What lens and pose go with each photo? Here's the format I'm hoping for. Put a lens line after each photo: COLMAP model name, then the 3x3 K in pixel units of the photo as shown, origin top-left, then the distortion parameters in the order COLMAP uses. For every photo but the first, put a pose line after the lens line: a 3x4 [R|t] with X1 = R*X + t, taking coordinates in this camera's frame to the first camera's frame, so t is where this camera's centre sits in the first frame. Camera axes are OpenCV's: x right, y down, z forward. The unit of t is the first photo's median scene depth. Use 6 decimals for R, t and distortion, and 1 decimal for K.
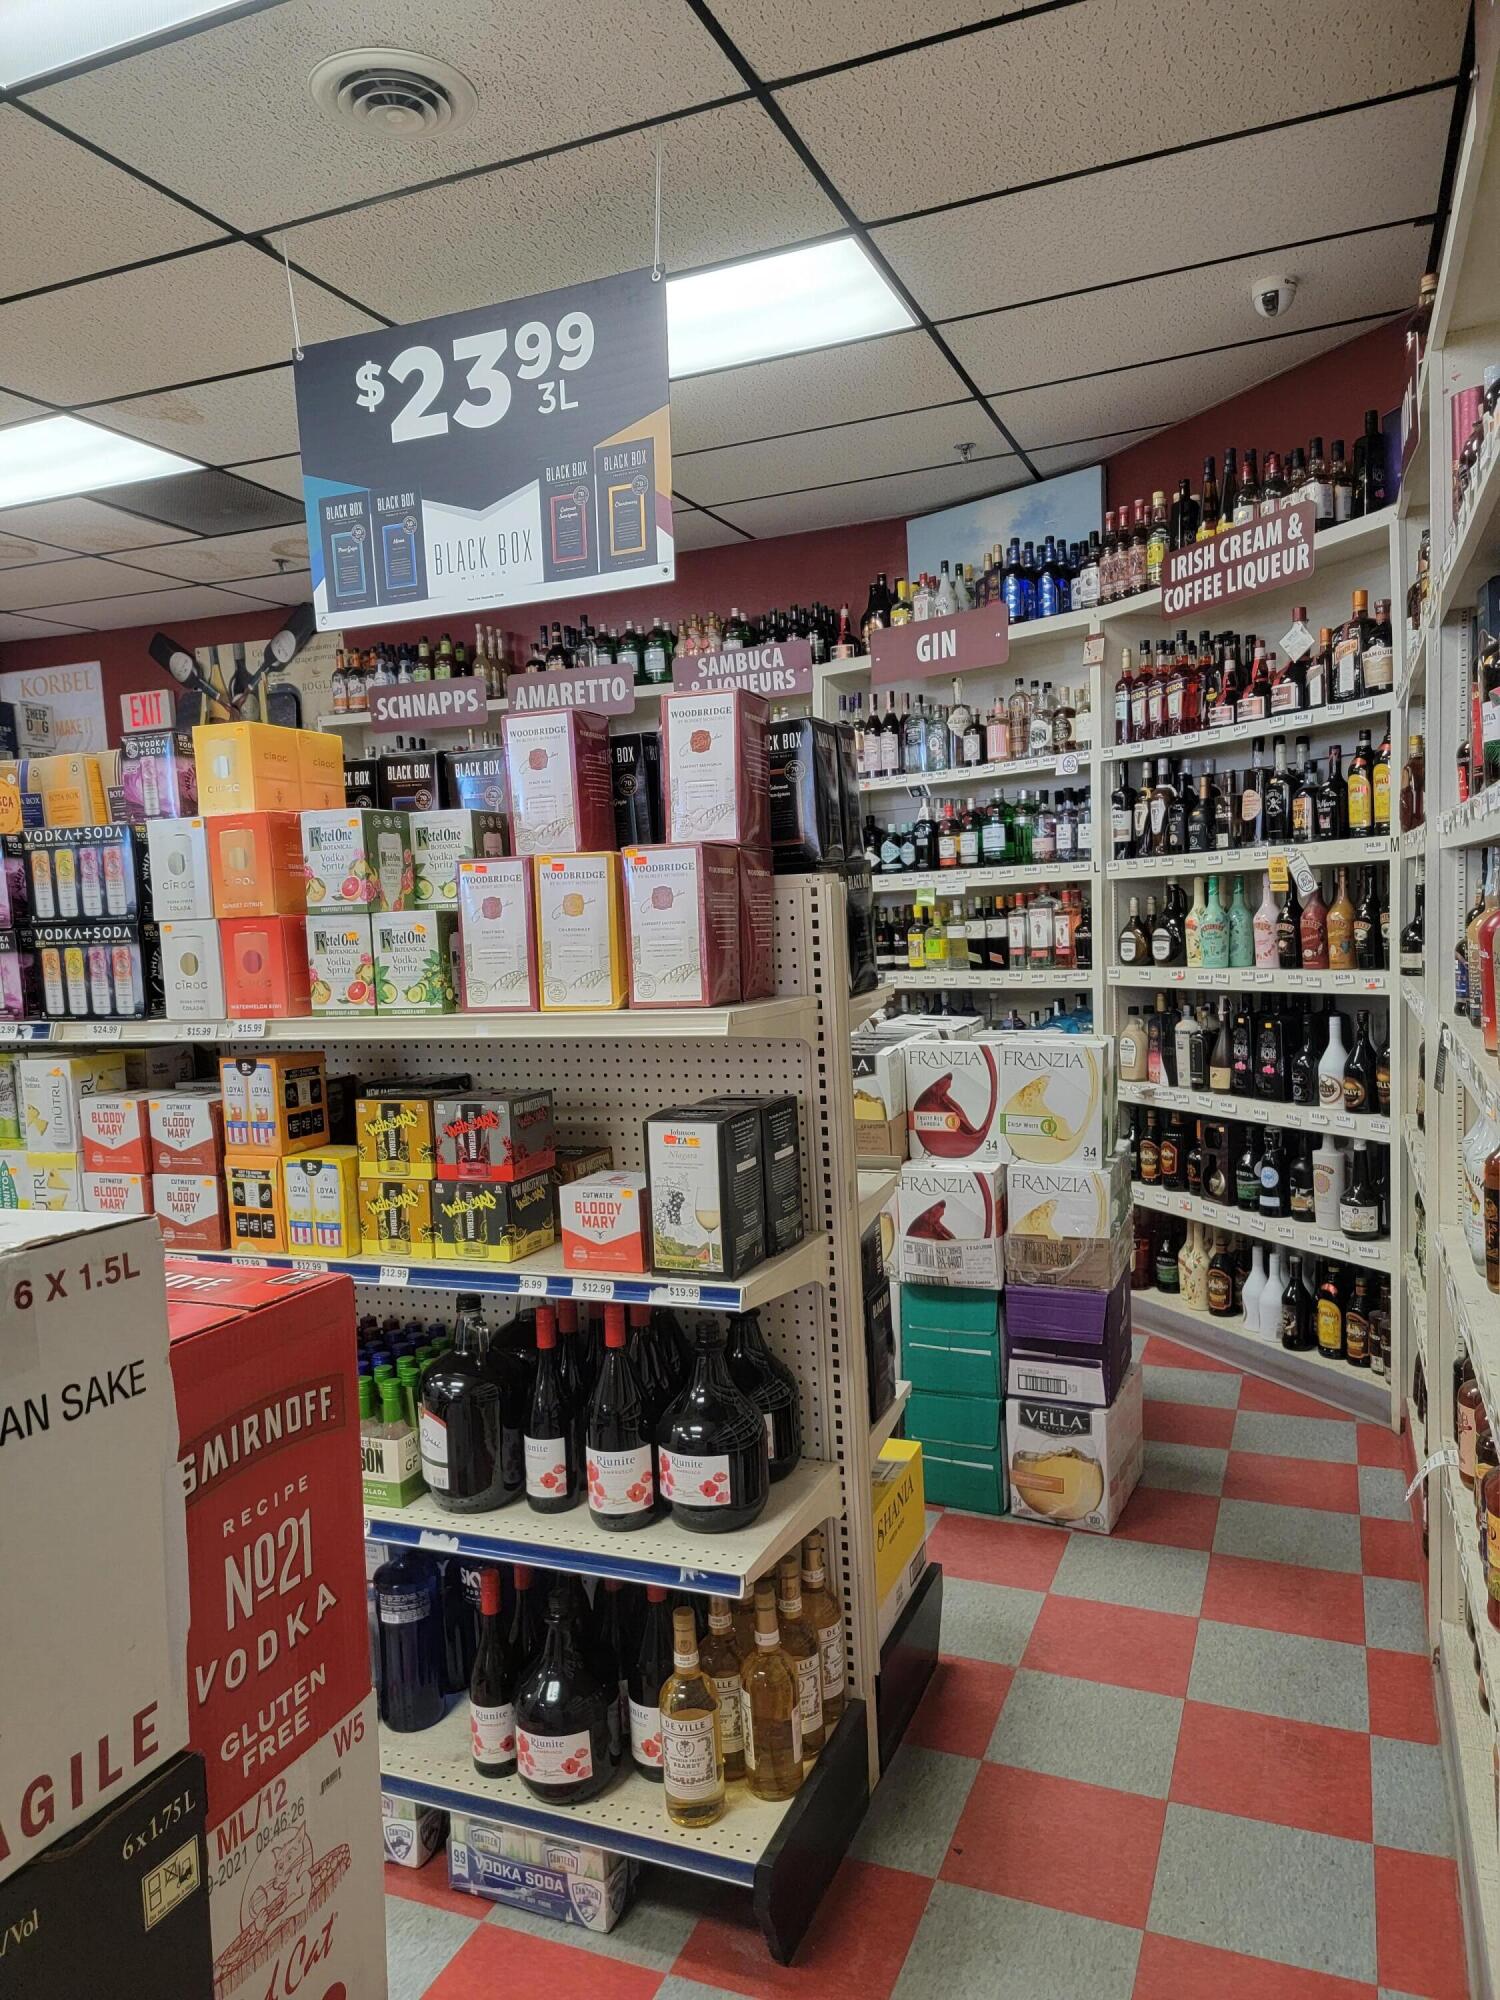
lens RADIAL K [[1405.3, 0, 748.2], [0, 1405.3, 1002.3], [0, 0, 1]] dist [0.065860, -0.058482]
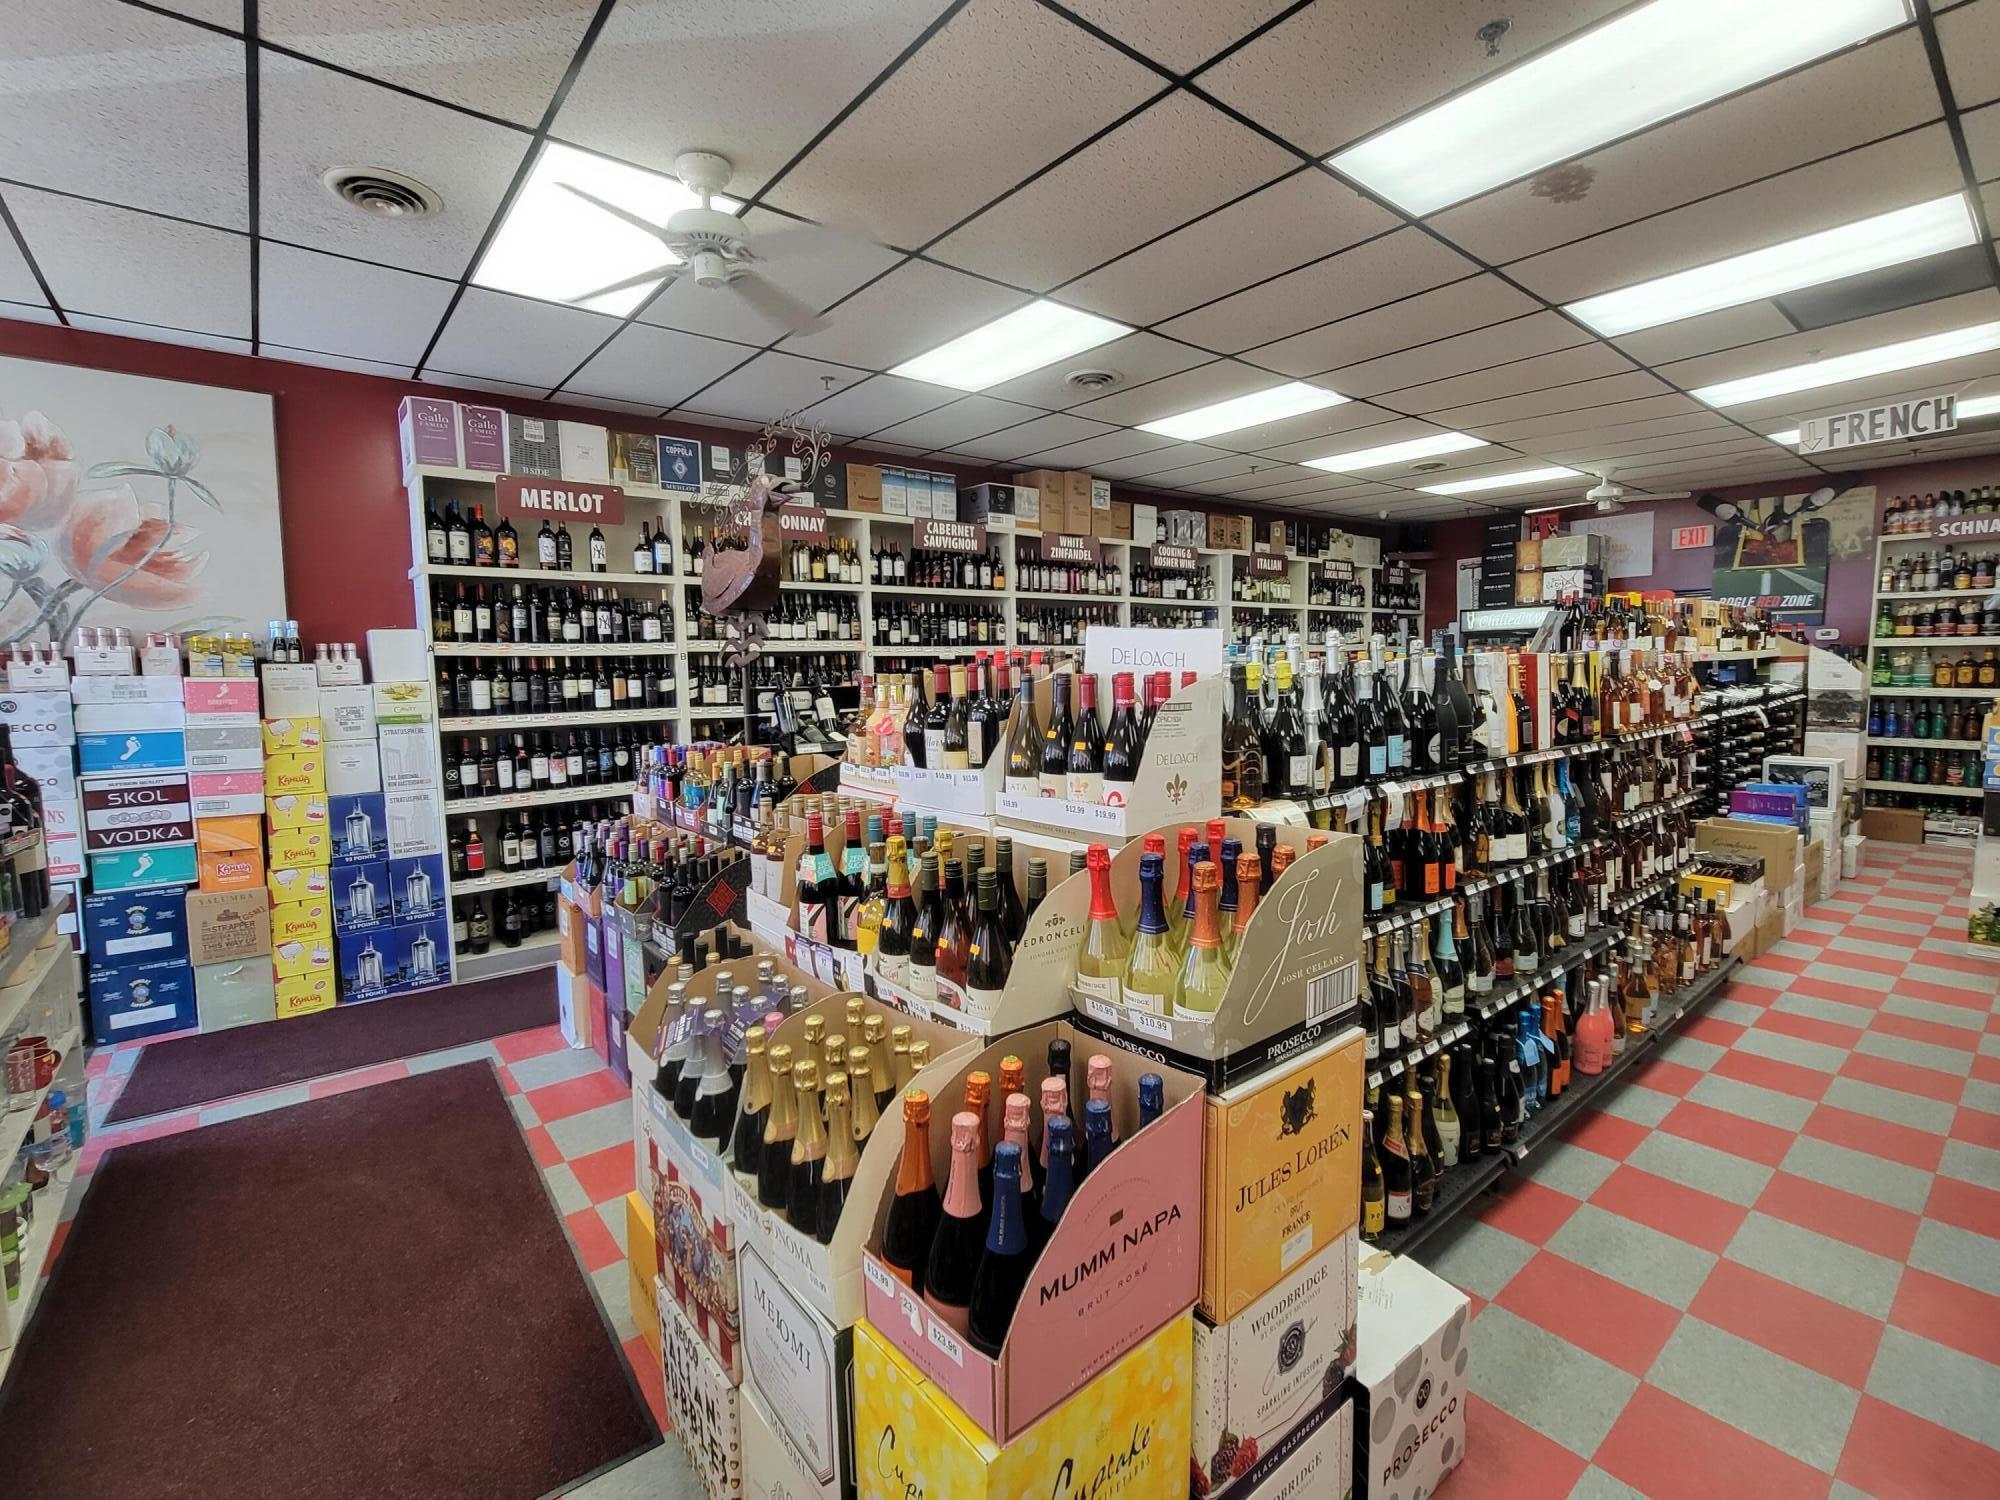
lens RADIAL K [[902.1, 0, 998.9], [0, 902.1, 744.0], [0, 0, 1]] dist [0.000753, -0.000128]
pose [[0.881648, 0.068054, -0.466975, -0.812951], [-0.053295, 0.997575, 0.044760, 0.072568], [0.468889, -0.014575, 0.883137, -0.570296]]
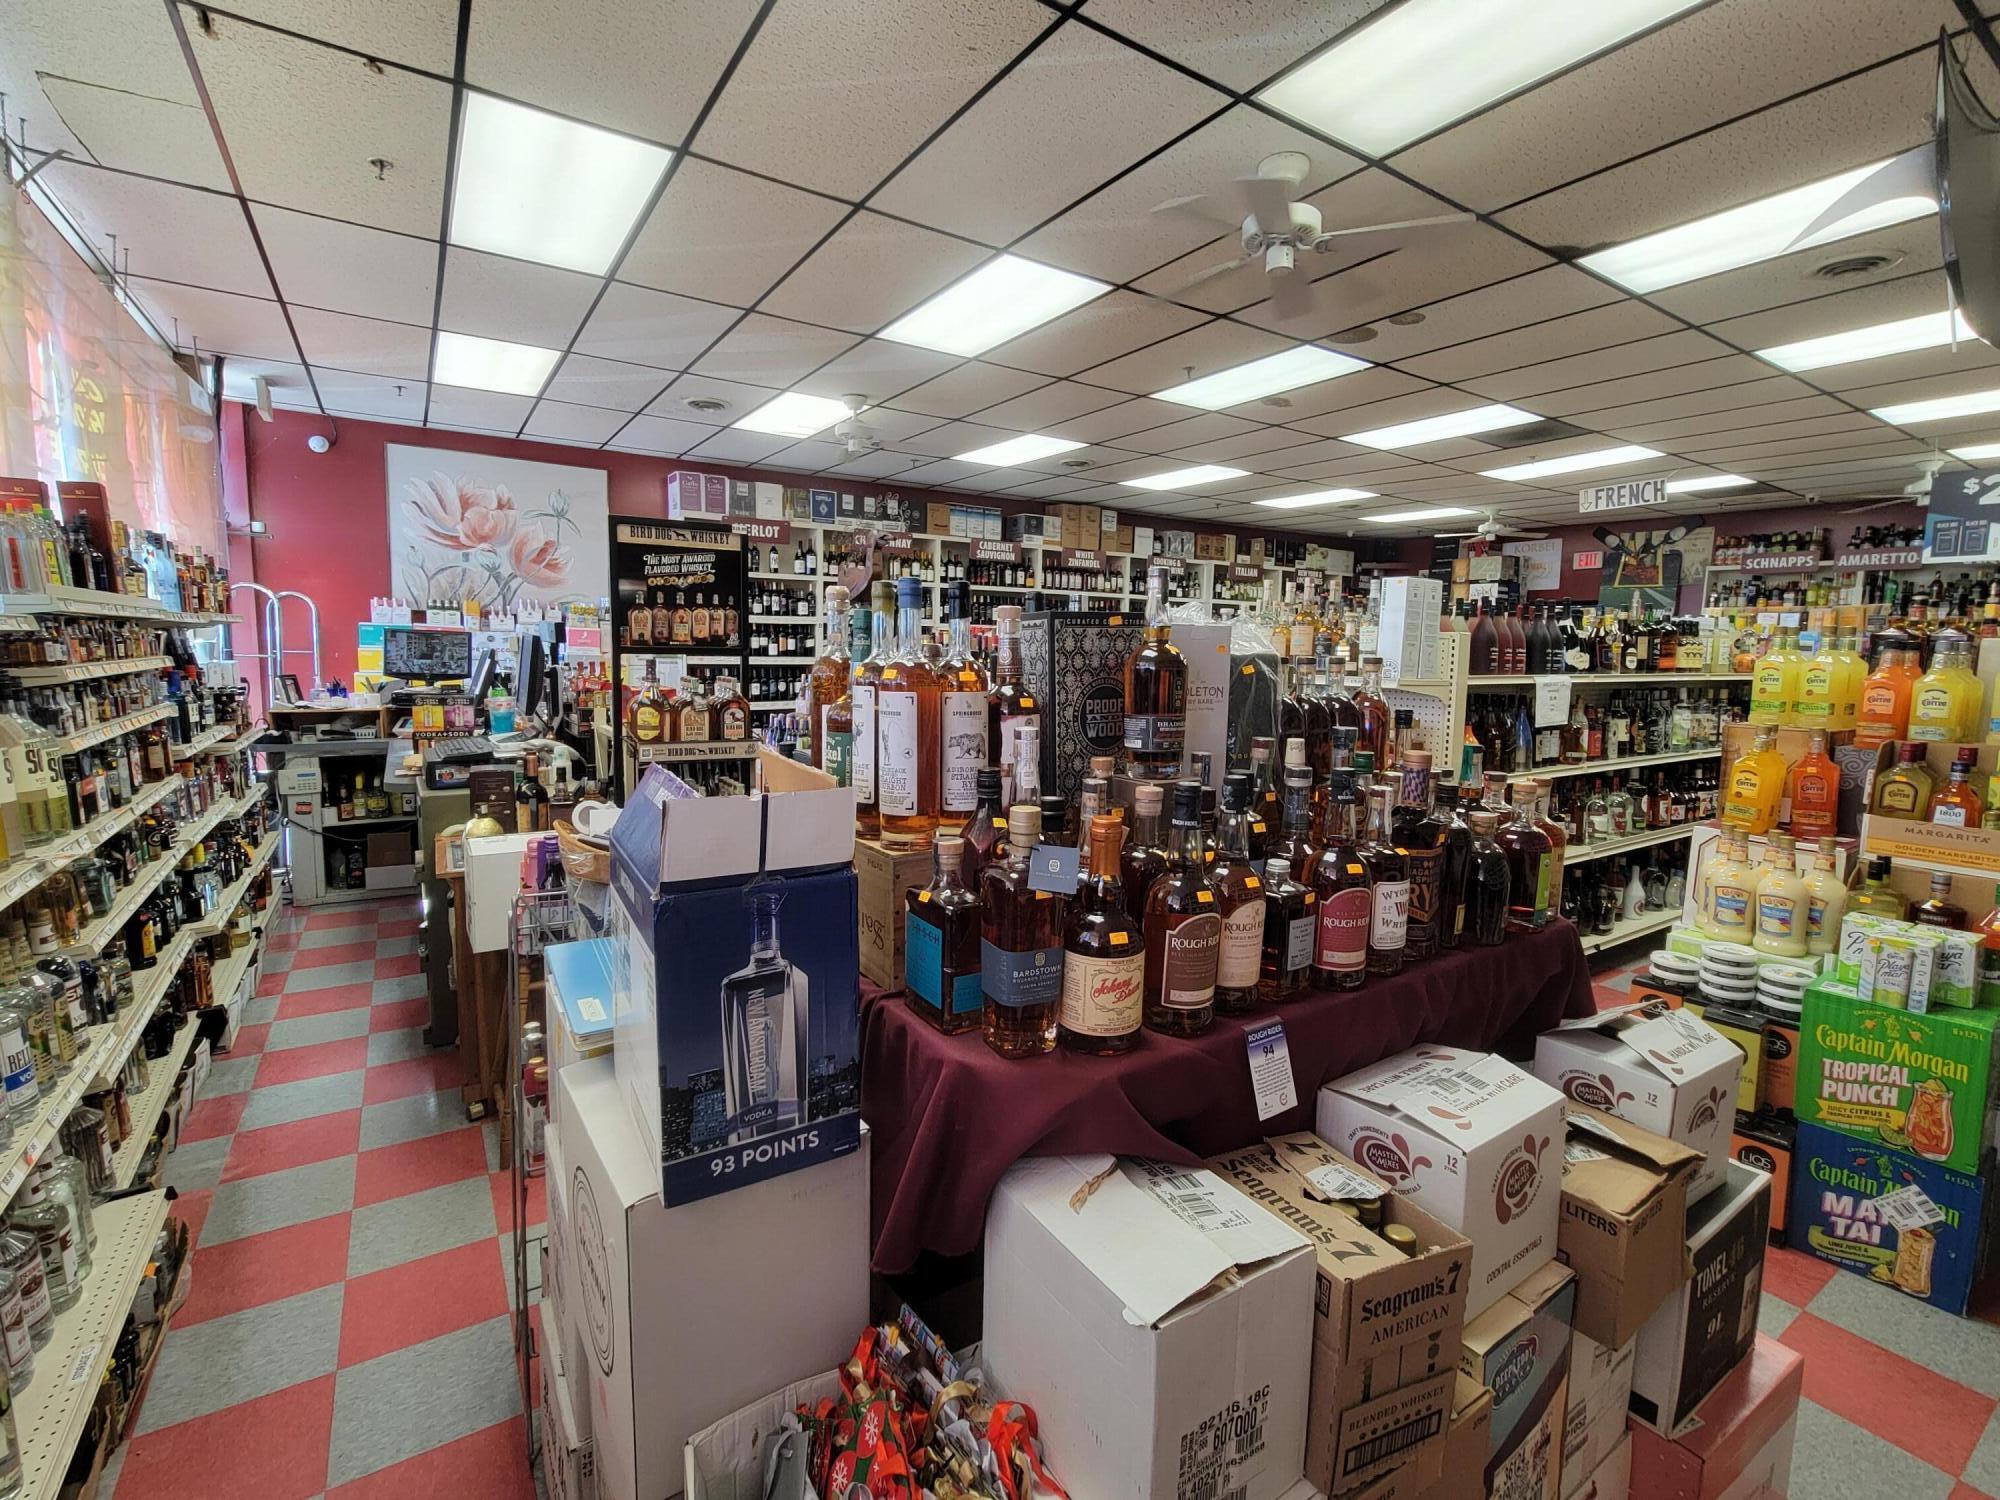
lens RADIAL K [[904.2, 0, 1001.1], [0, 904.2, 747.7], [0, 0, 1]] dist [0.003635, 0.000321]
pose [[0.825740, 0.122378, -0.550616, -0.451692], [-0.095260, 0.992414, 0.077714, 0.096620], [0.555949, -0.011720, 0.831134, -0.971760]]
